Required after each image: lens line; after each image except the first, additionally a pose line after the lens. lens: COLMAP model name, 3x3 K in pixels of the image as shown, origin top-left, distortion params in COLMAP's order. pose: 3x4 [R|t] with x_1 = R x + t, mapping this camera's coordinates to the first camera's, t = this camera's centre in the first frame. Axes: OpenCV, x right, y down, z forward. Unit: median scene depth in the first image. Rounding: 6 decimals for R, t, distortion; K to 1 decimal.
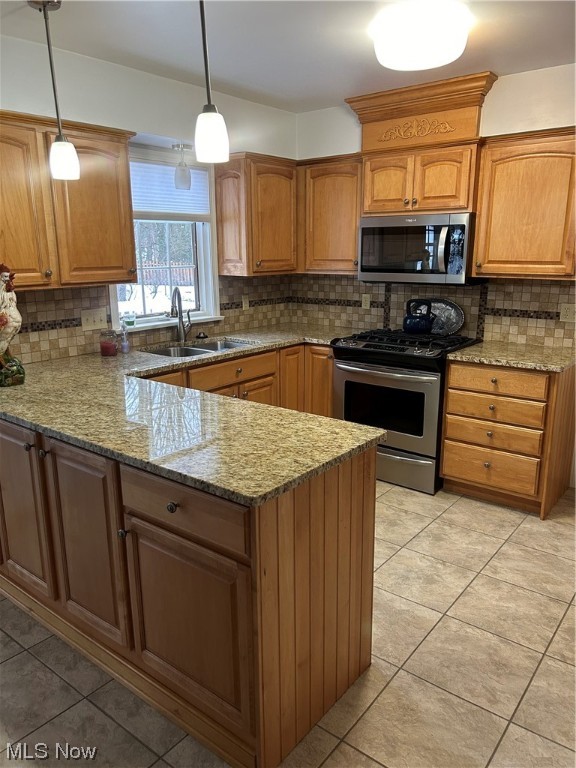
lens RADIAL K [[571.7, 0, 284.2], [0, 571.7, 382.2], [0, 0, 1]] dist [0.047779, -0.060171]
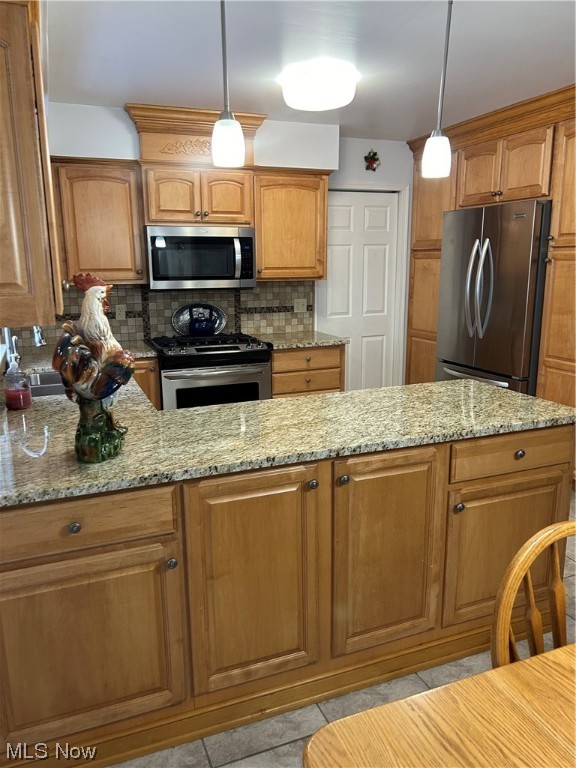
lens RADIAL K [[571.7, 0, 284.2], [0, 571.7, 382.2], [0, 0, 1]] dist [0.047779, -0.060171]
pose [[0.501972, -0.177630, 0.846446, -0.727310], [0.201536, 0.975764, 0.085251, -0.070673], [-0.841075, 0.127796, 0.525605, 0.366947]]
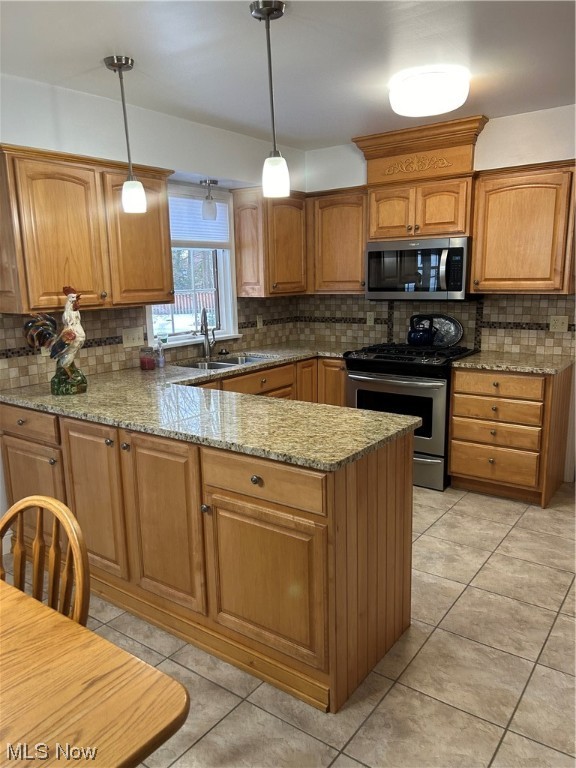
lens RADIAL K [[570.6, 0, 277.2], [0, 570.6, 382.7], [0, 0, 1]] dist [0.042776, -0.058467]
pose [[0.999429, -0.021242, 0.026264, -0.086546], [0.022420, 0.998717, -0.045406, 0.034542], [-0.025266, 0.045969, 0.998623, -0.101526]]
